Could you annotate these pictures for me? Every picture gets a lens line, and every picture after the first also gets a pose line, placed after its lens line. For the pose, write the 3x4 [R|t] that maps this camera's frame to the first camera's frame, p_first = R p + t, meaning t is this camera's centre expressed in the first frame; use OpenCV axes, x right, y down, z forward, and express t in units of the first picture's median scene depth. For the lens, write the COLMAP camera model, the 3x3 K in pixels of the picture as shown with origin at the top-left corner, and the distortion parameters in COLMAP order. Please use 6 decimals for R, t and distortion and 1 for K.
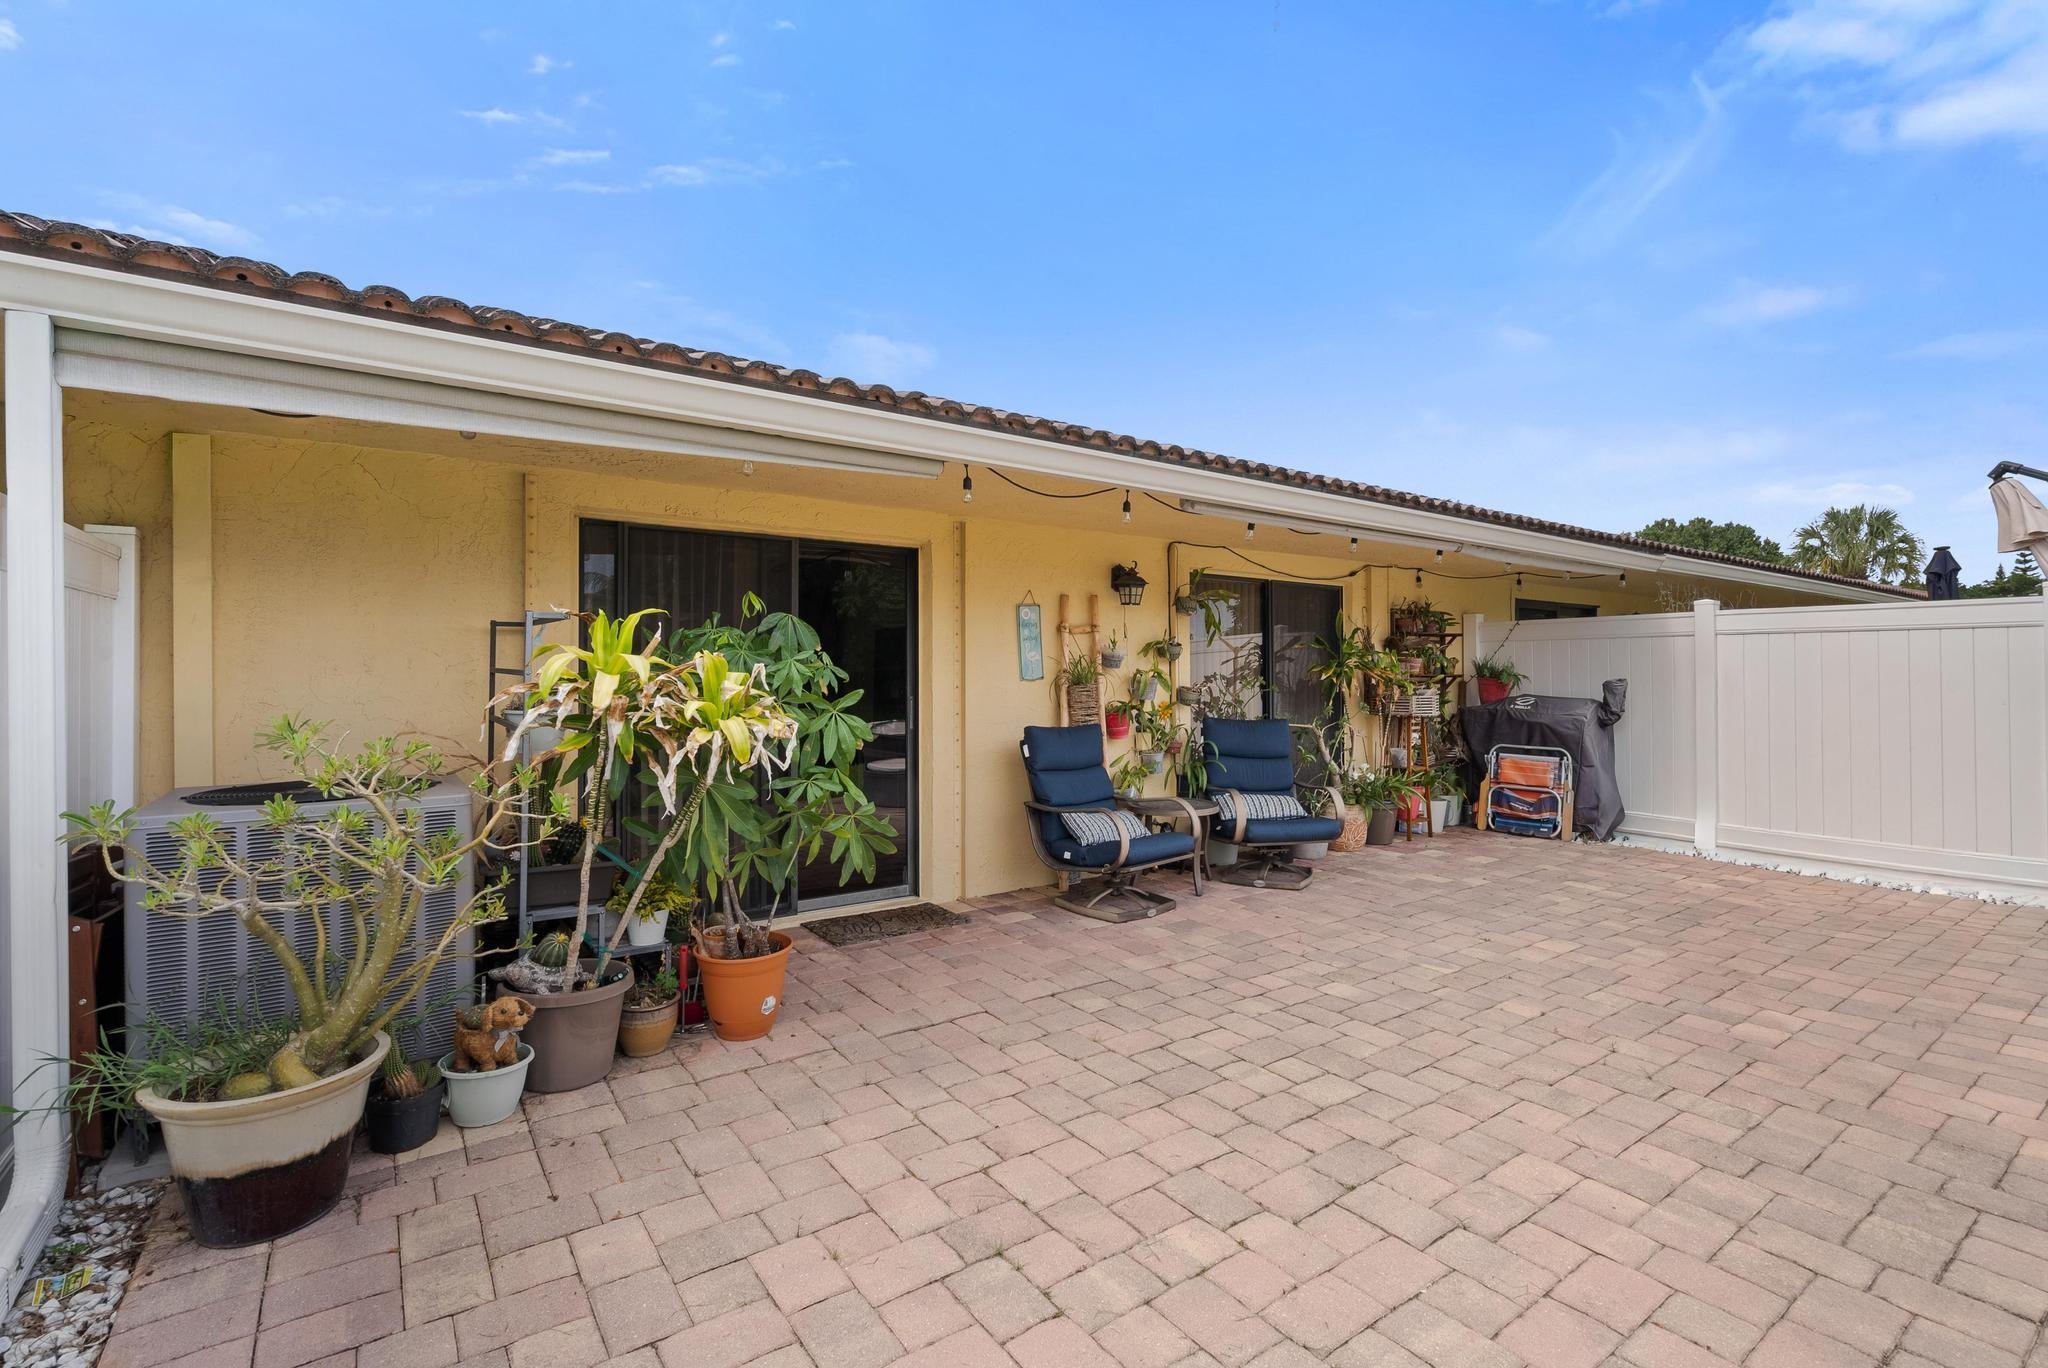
lens RADIAL K [[935.8, 0, 1023.8], [0, 935.8, 674.5], [0, 0, 1]] dist [-0.000624, -0.000092]
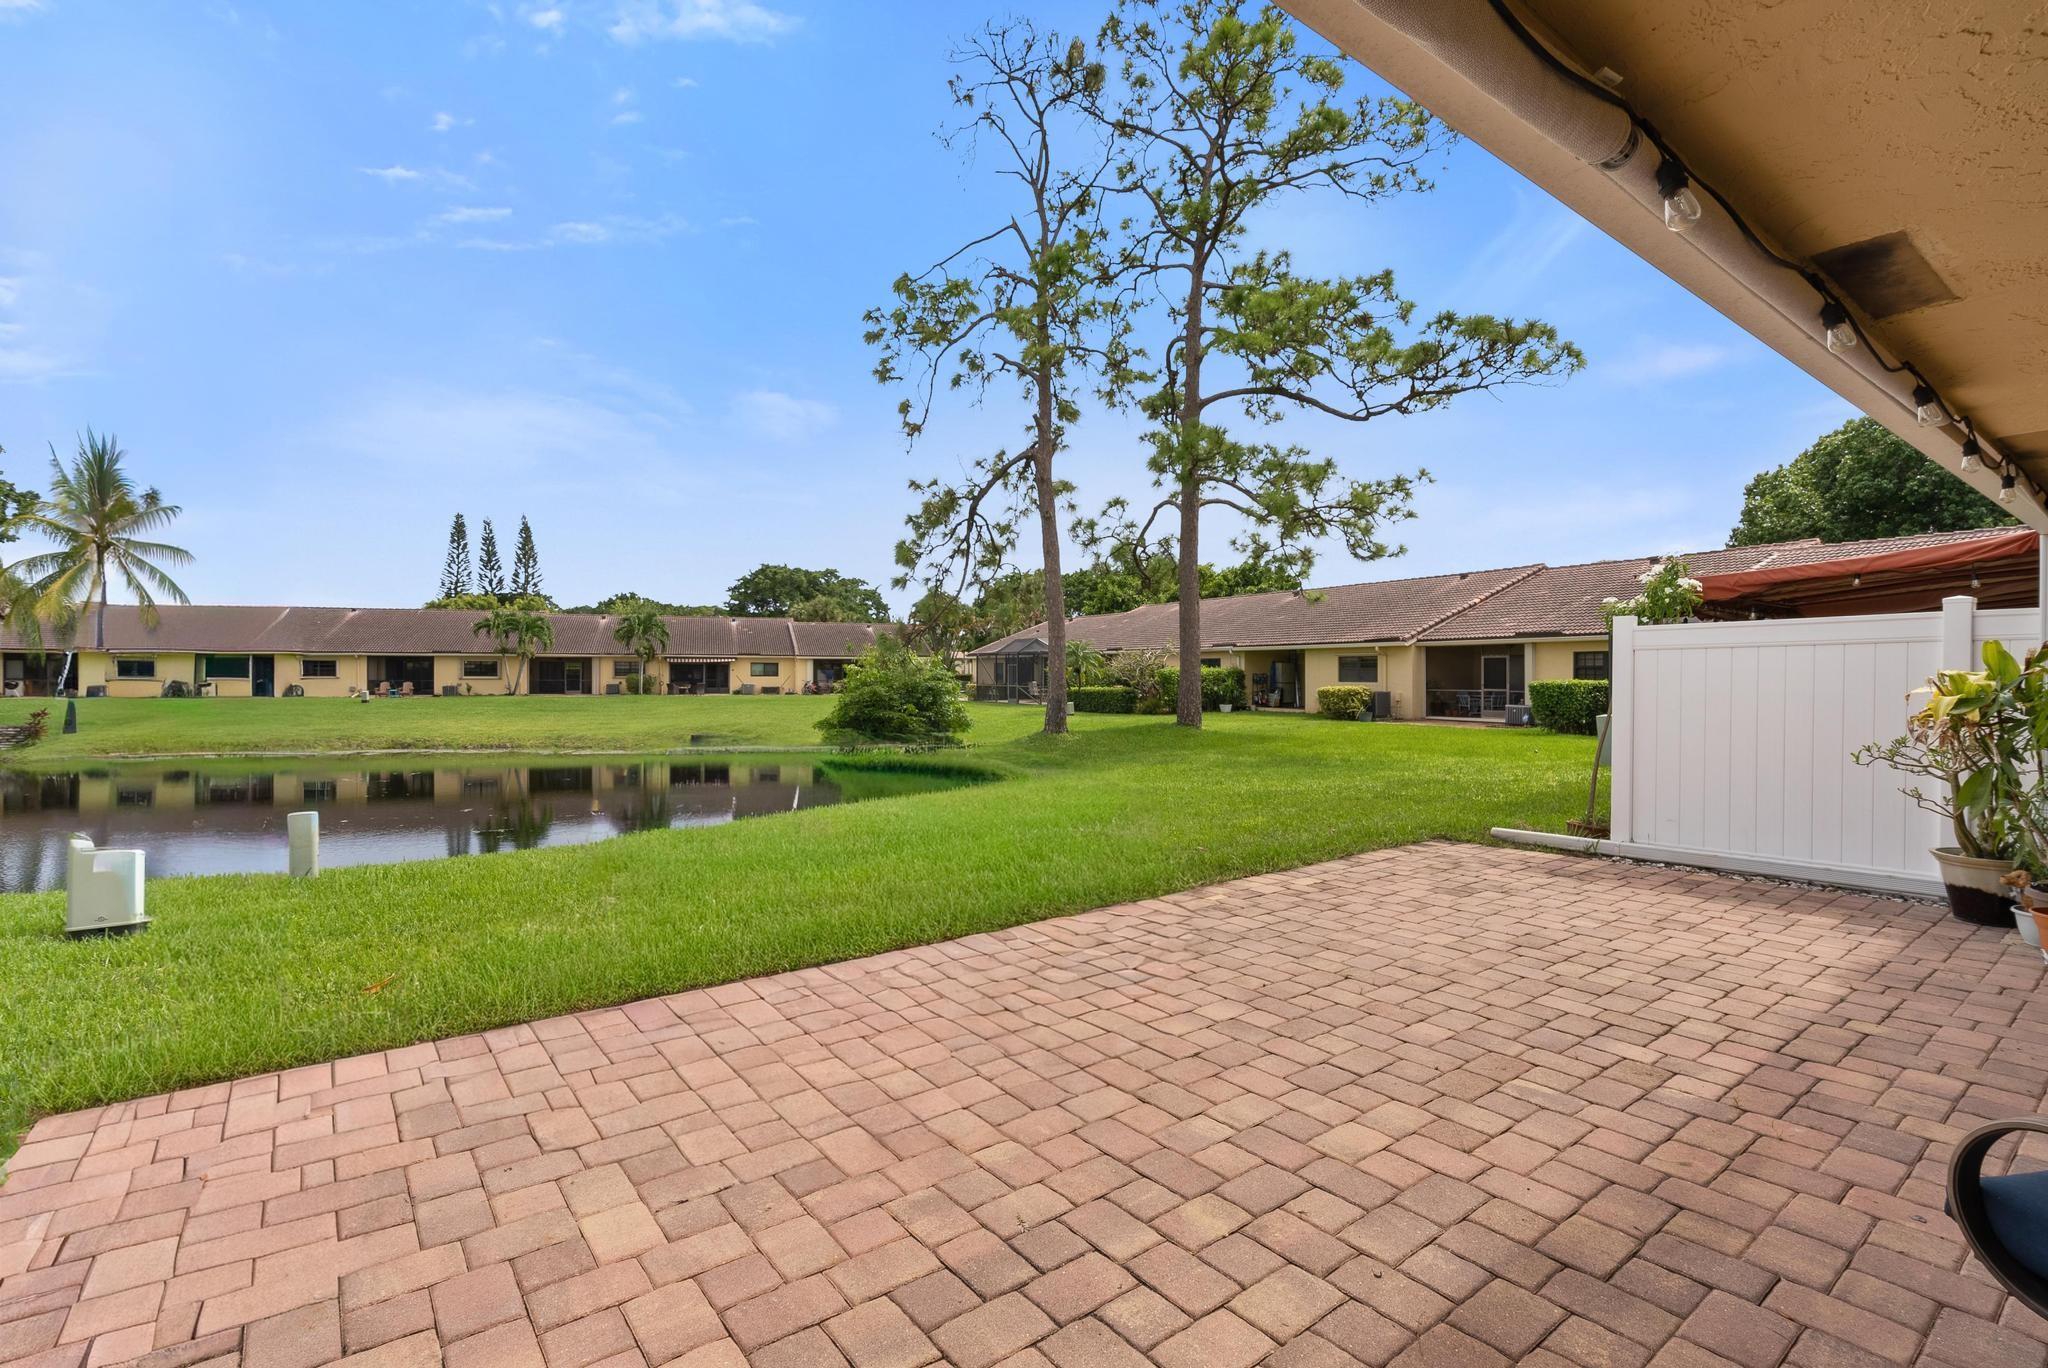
lens RADIAL K [[935.8, 0, 1024.3], [0, 935.8, 684.0], [0, 0, 1]] dist [-0.000624, -0.000092]
pose [[-0.999655, -0.001091, -0.026228, 0.983095], [-0.001217, 0.999988, 0.004774, -0.005834], [0.026222, 0.004804, -0.999645, 1.967205]]
